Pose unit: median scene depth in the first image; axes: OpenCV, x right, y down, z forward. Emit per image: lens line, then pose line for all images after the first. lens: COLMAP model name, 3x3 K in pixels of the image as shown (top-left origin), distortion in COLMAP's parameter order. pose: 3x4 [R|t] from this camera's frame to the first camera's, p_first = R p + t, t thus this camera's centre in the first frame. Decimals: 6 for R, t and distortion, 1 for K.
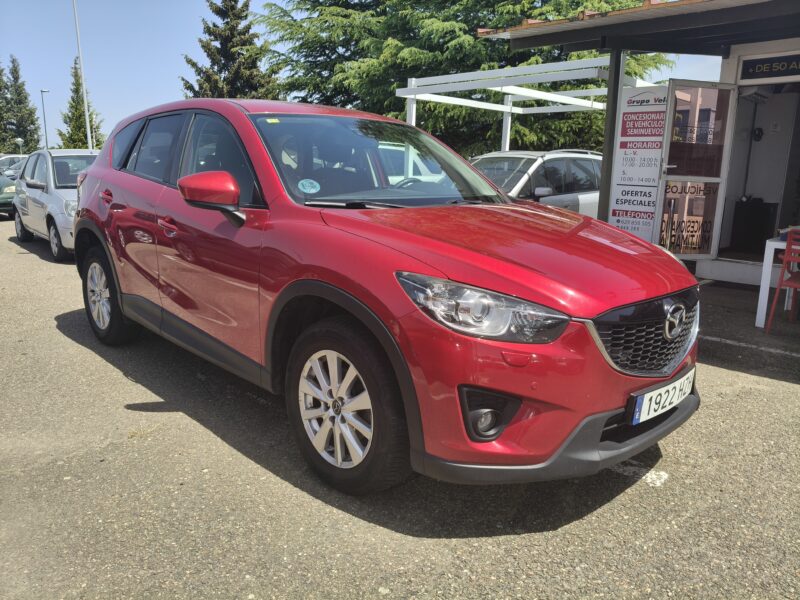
lens RADIAL K [[645.4, 0, 403.6], [0, 645.4, 283.4], [0, 0, 1]] dist [-0.035397, -0.000538]
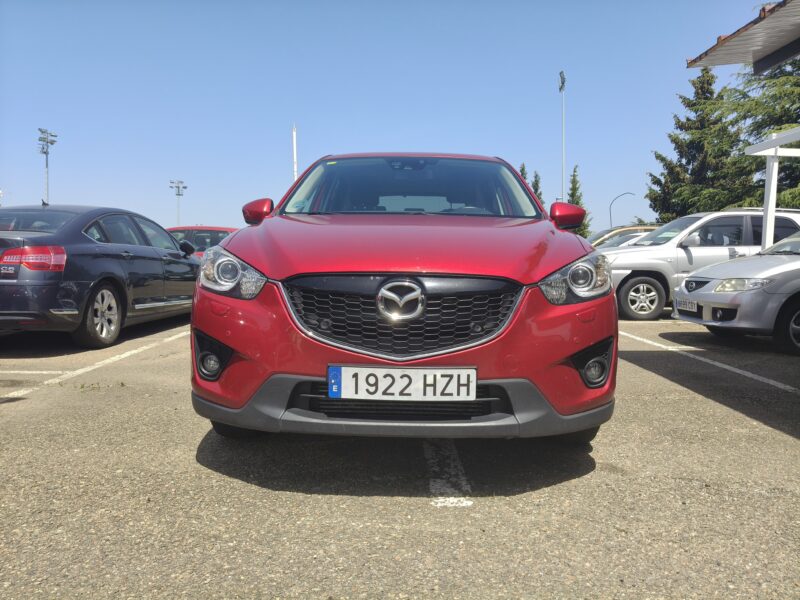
lens RADIAL K [[645.4, 0, 403.6], [0, 645.4, 283.4], [0, 0, 1]] dist [-0.035397, -0.000538]
pose [[0.690652, 0.012412, -0.723081, 0.128274], [-0.129934, 0.985712, -0.107187, 0.015745], [0.711419, 0.167981, 0.682396, 0.043457]]
